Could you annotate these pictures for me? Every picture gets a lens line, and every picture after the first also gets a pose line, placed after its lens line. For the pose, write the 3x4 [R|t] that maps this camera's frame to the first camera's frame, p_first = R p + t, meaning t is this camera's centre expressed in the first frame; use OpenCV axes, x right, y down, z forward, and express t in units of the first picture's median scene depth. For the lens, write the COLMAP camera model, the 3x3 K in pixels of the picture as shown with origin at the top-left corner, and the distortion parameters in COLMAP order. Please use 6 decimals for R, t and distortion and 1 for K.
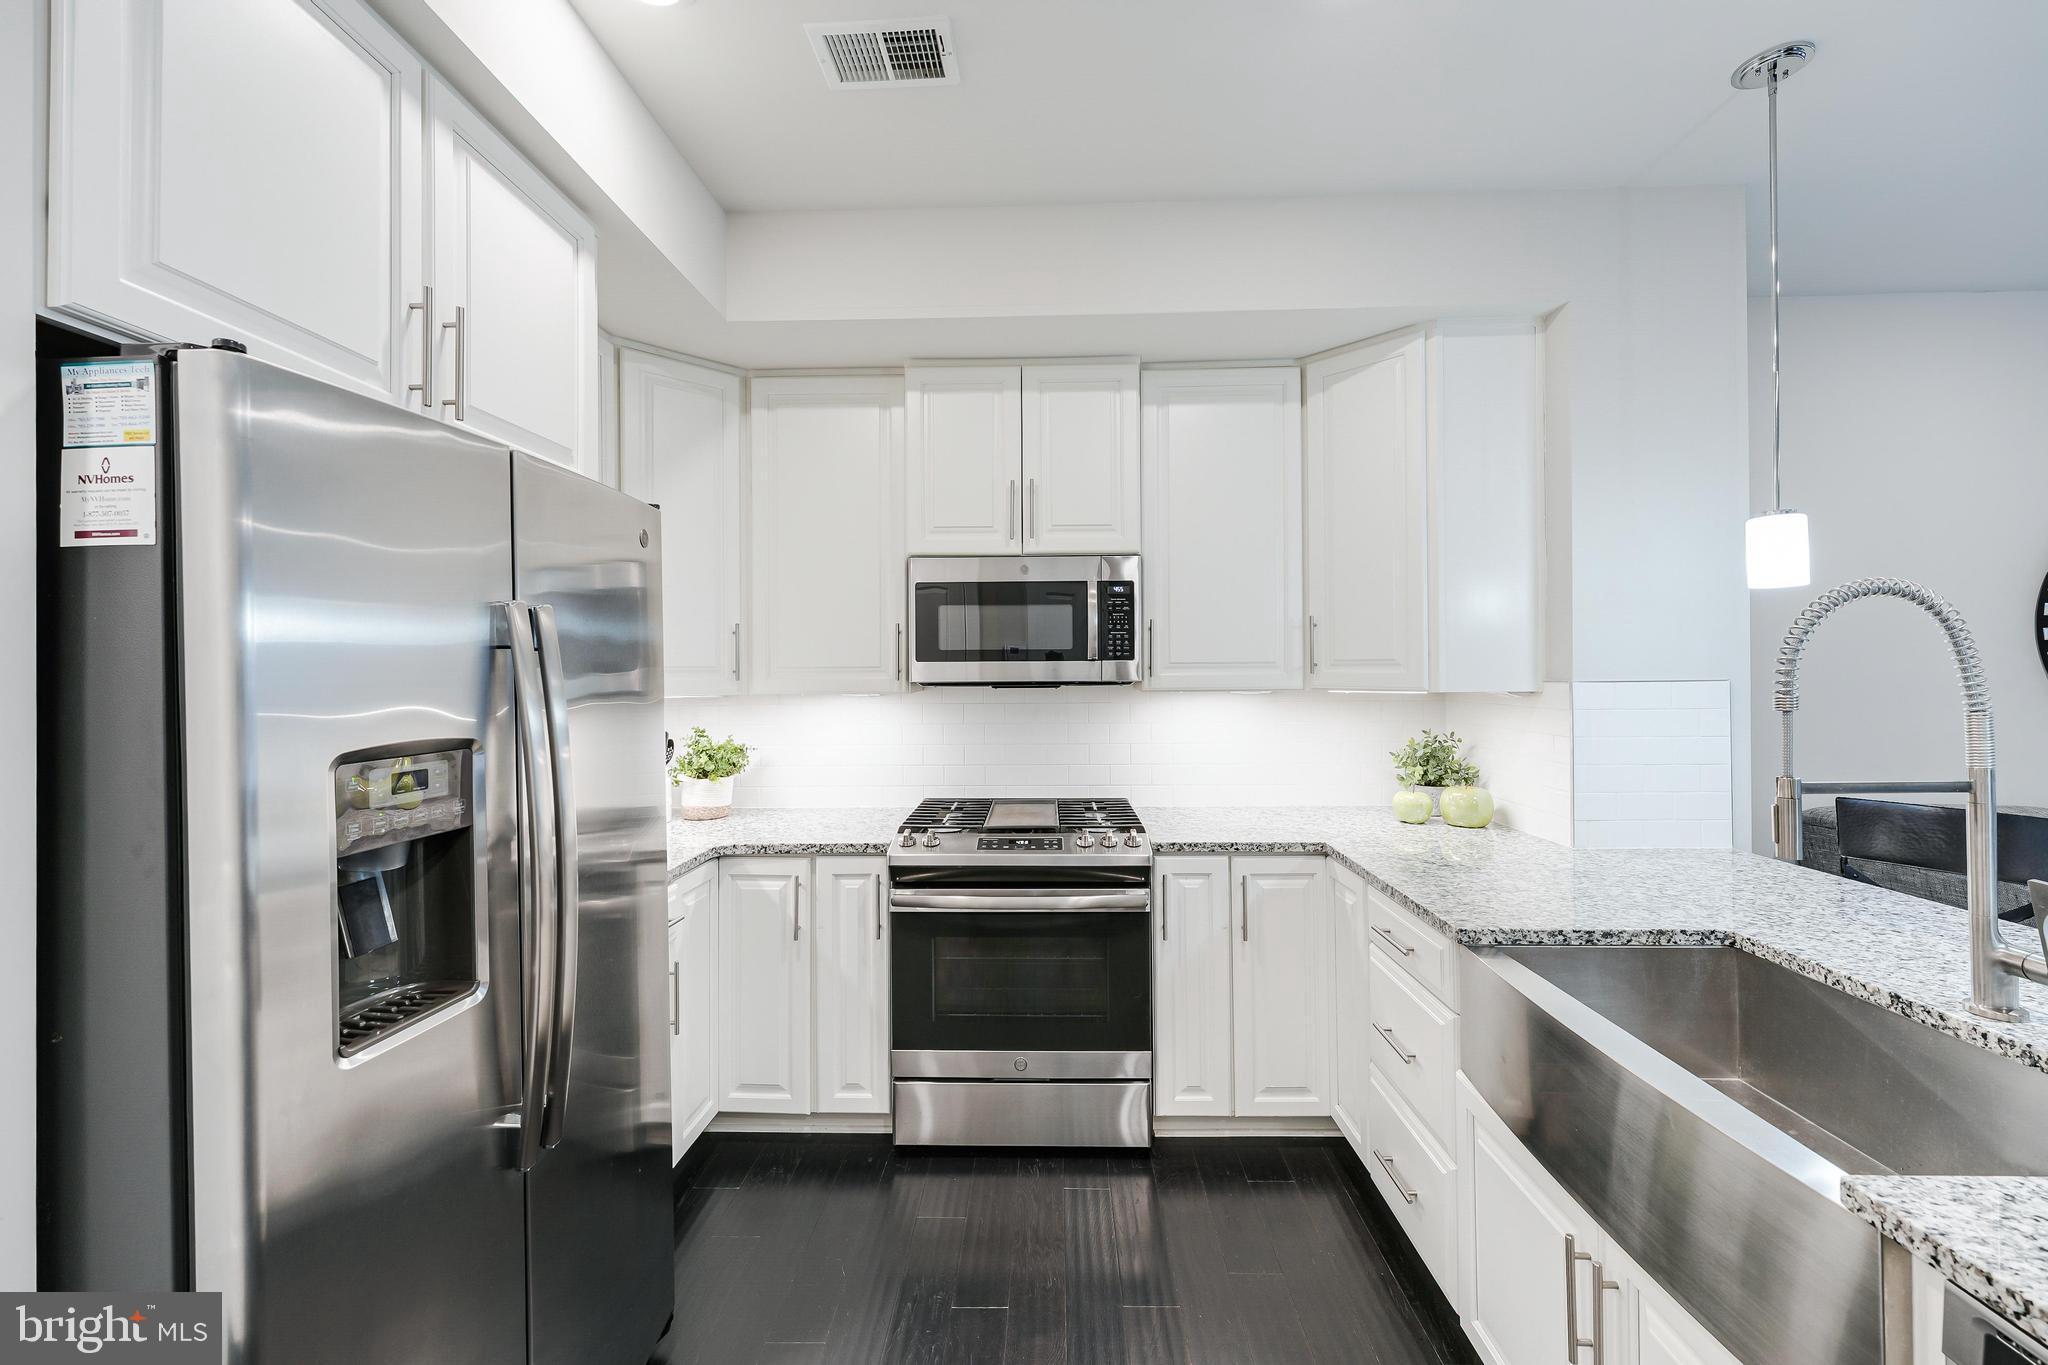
lens RADIAL K [[834.7, 0, 1031.9], [0, 834.7, 668.5], [0, 0, 1]] dist [0.003718, -0.000550]
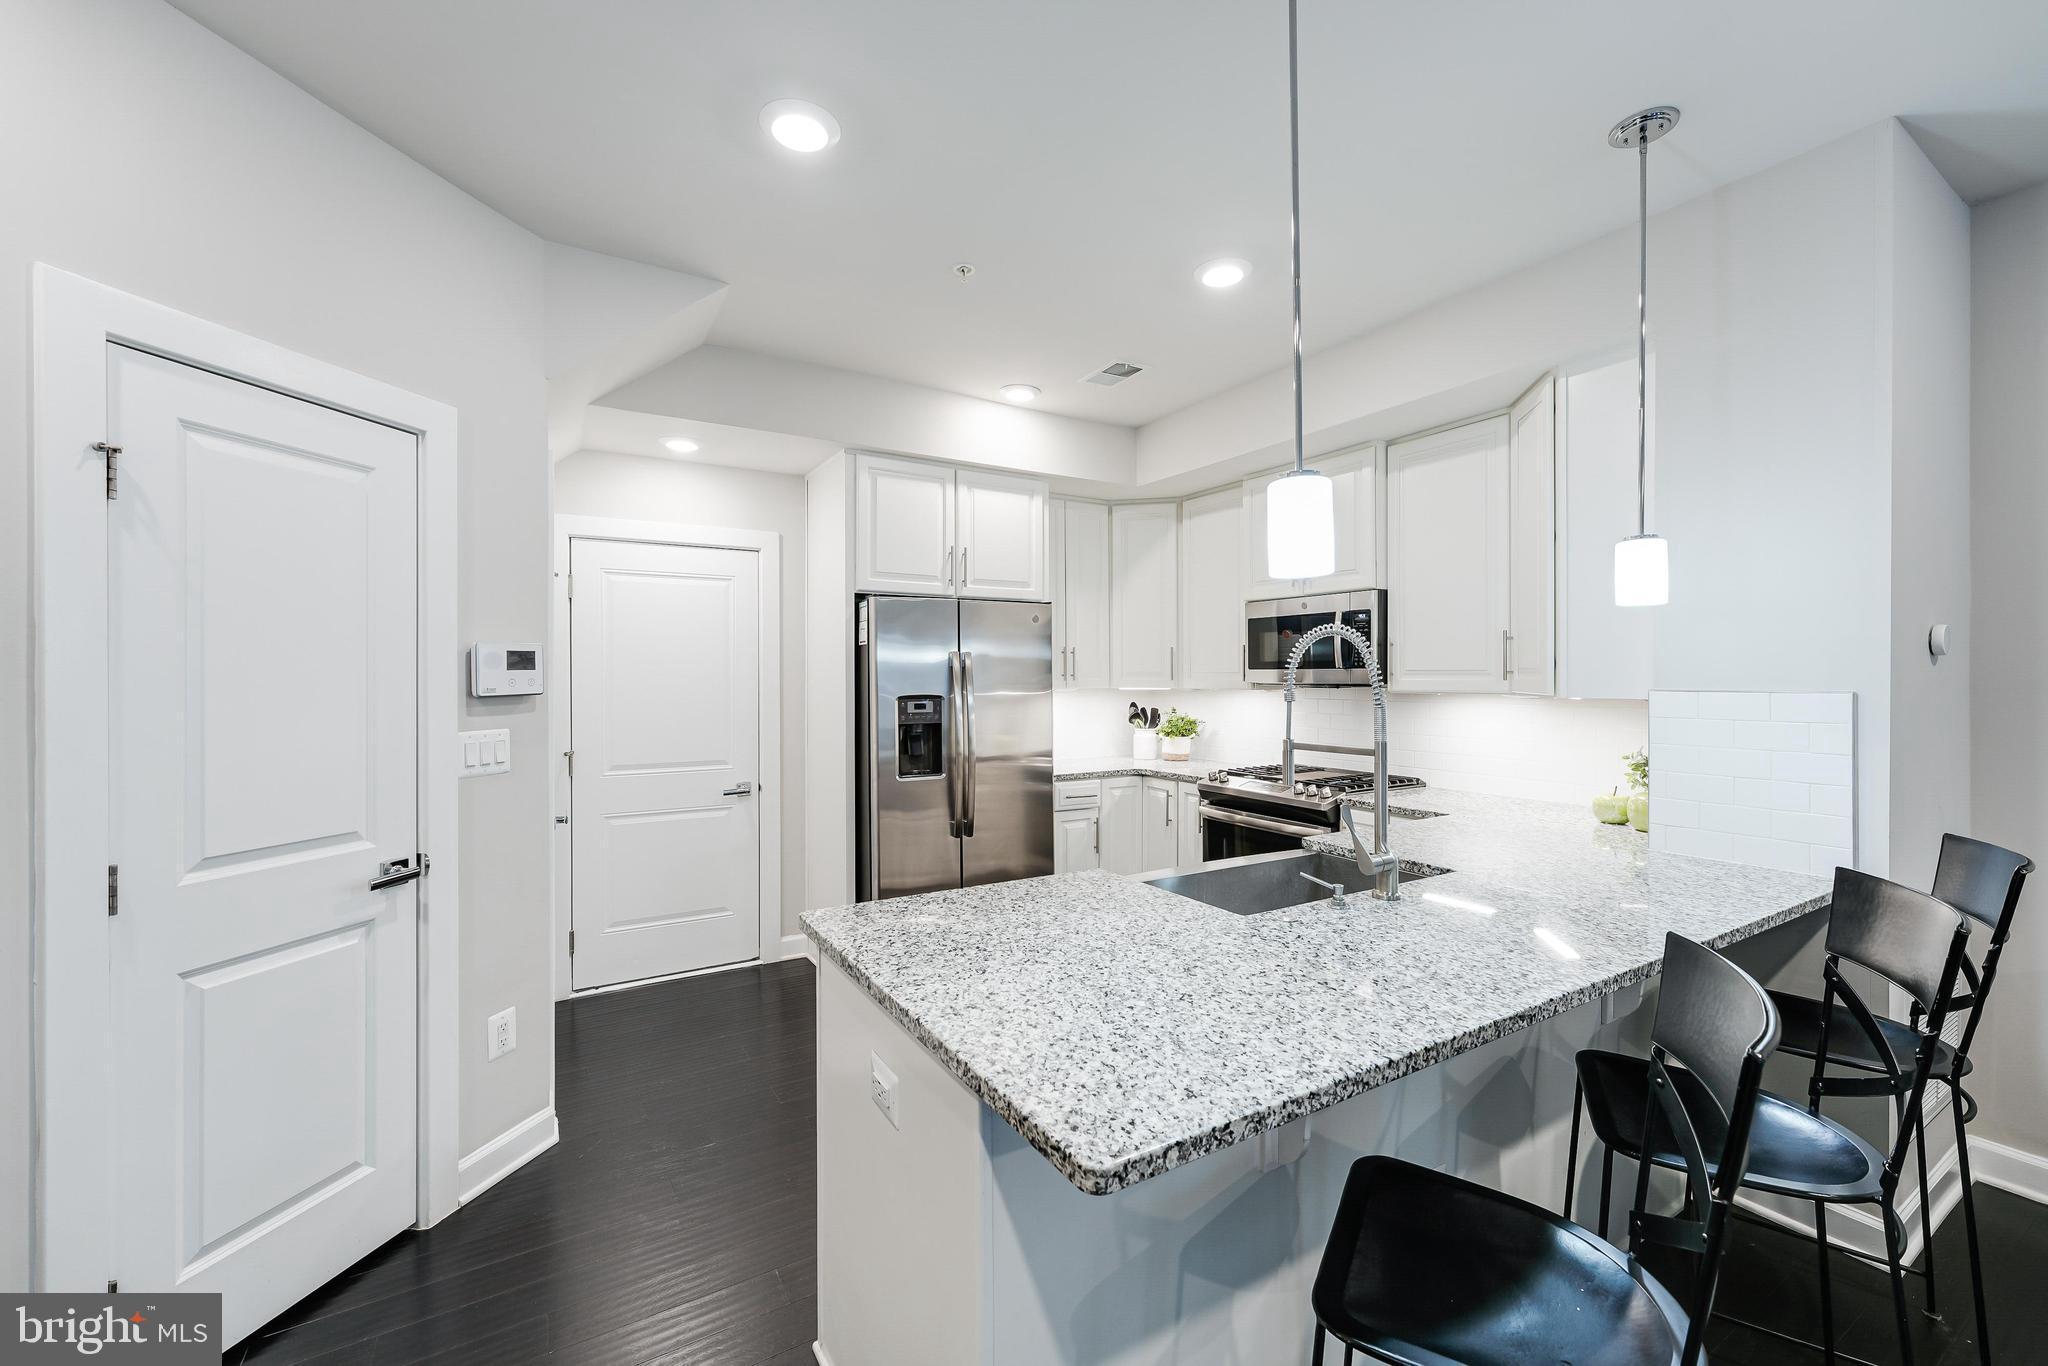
lens RADIAL K [[834.7, 0, 1025.0], [0, 834.7, 678.7], [0, 0, 1]] dist [0.003718, -0.000550]
pose [[0.541658, 0.011788, -0.840517, 1.037136], [-0.001575, 0.999914, 0.013008, -0.011066], [0.840598, -0.005722, 0.541630, -0.214164]]
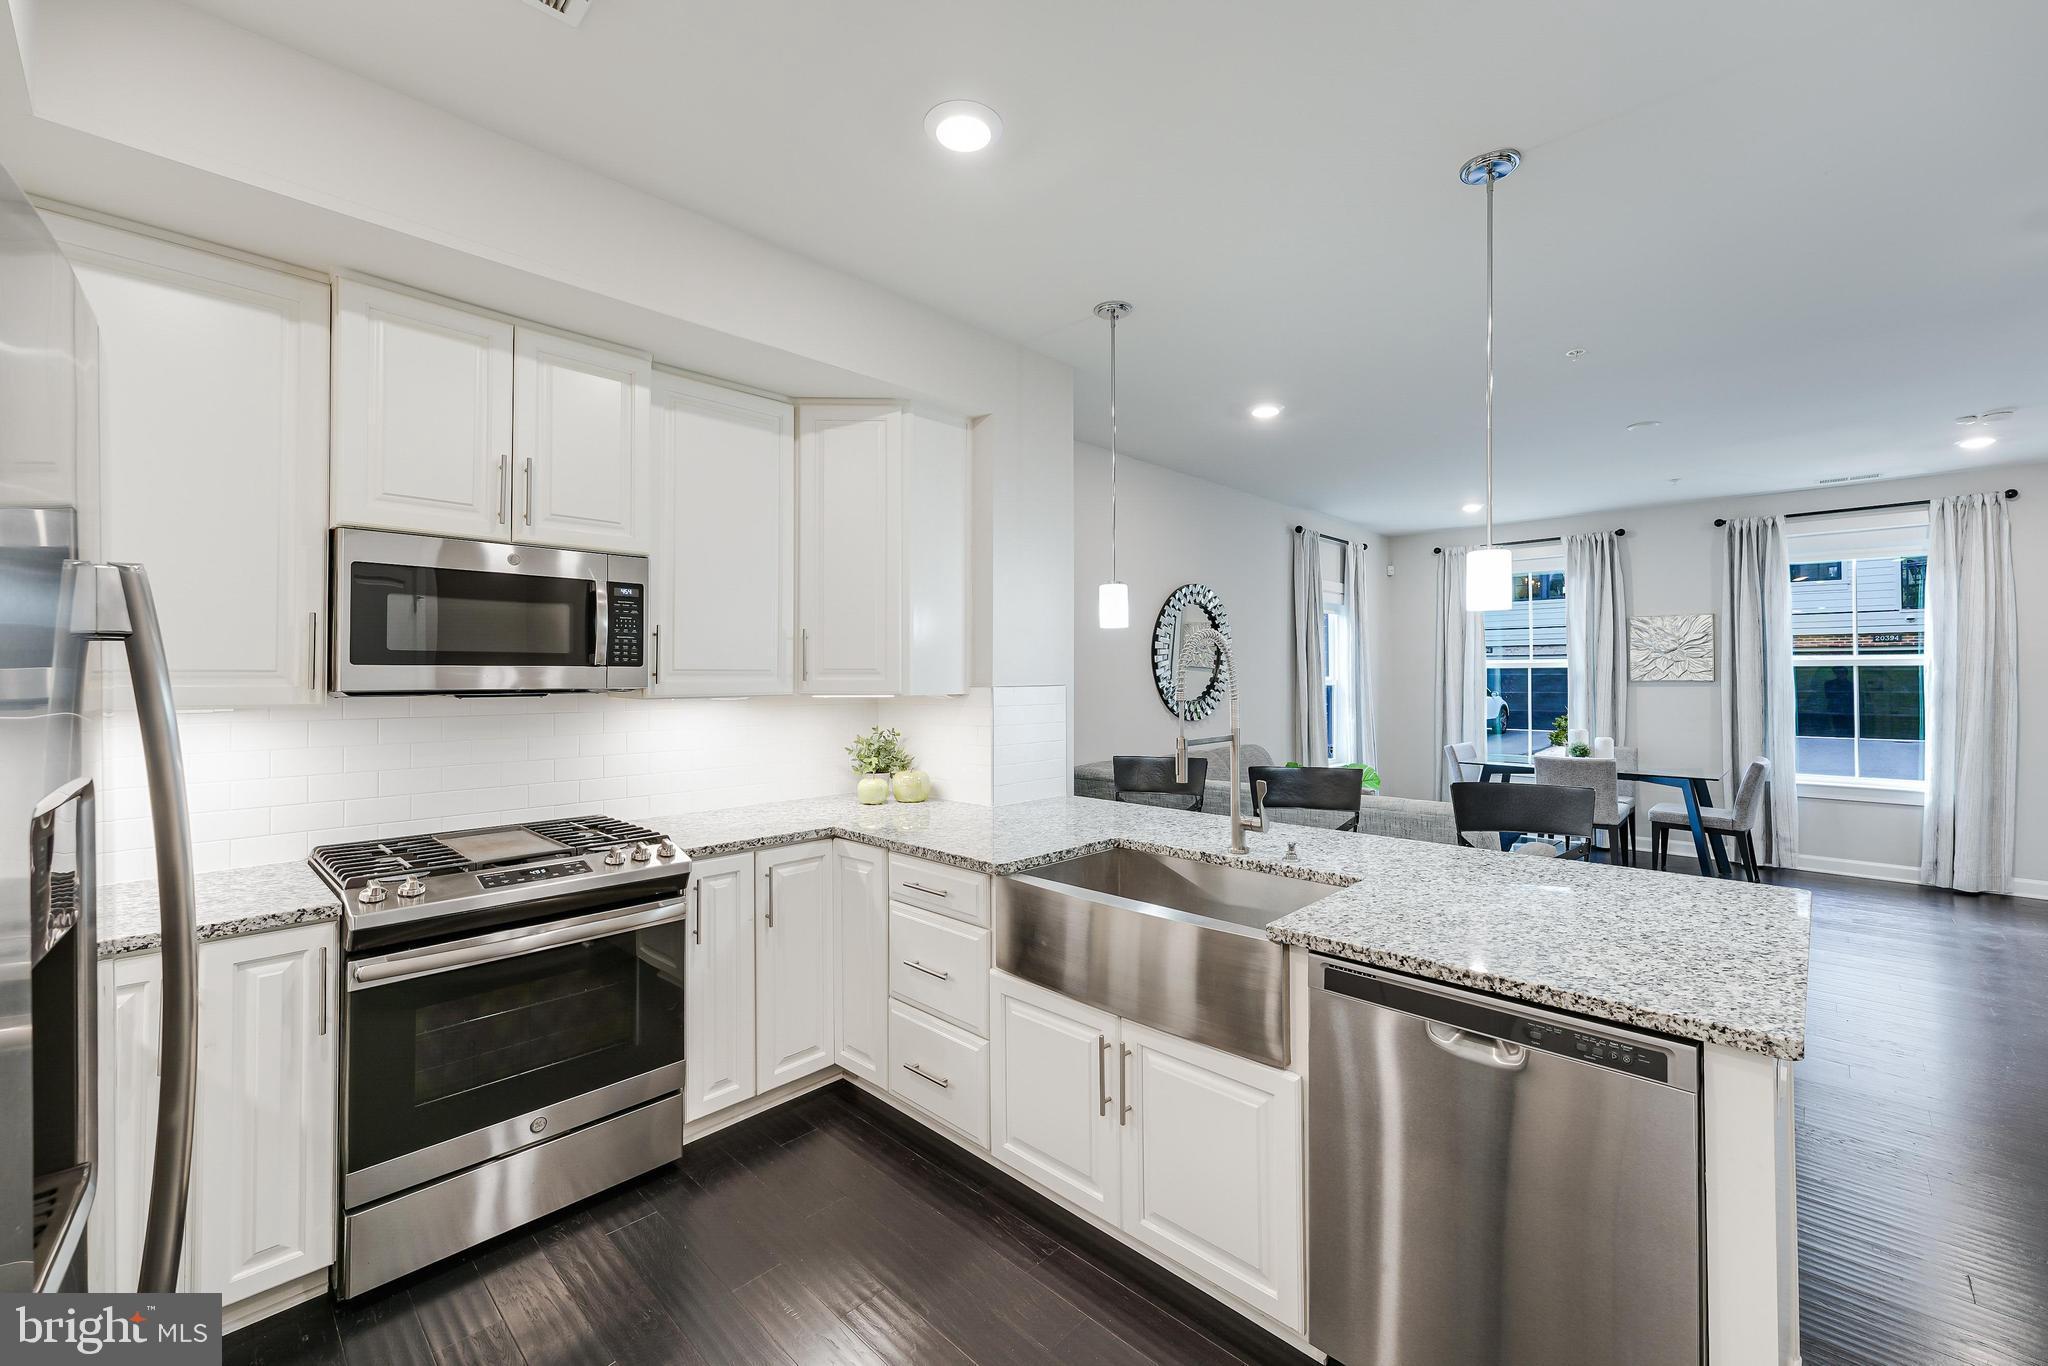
lens RADIAL K [[834.7, 0, 1039.8], [0, 834.7, 668.0], [0, 0, 1]] dist [0.003718, -0.000550]
pose [[0.664925, 0.012805, 0.746800, -0.318610], [-0.004533, 0.999904, -0.013108, 0.002630], [-0.746896, 0.005330, 0.664919, 0.018094]]
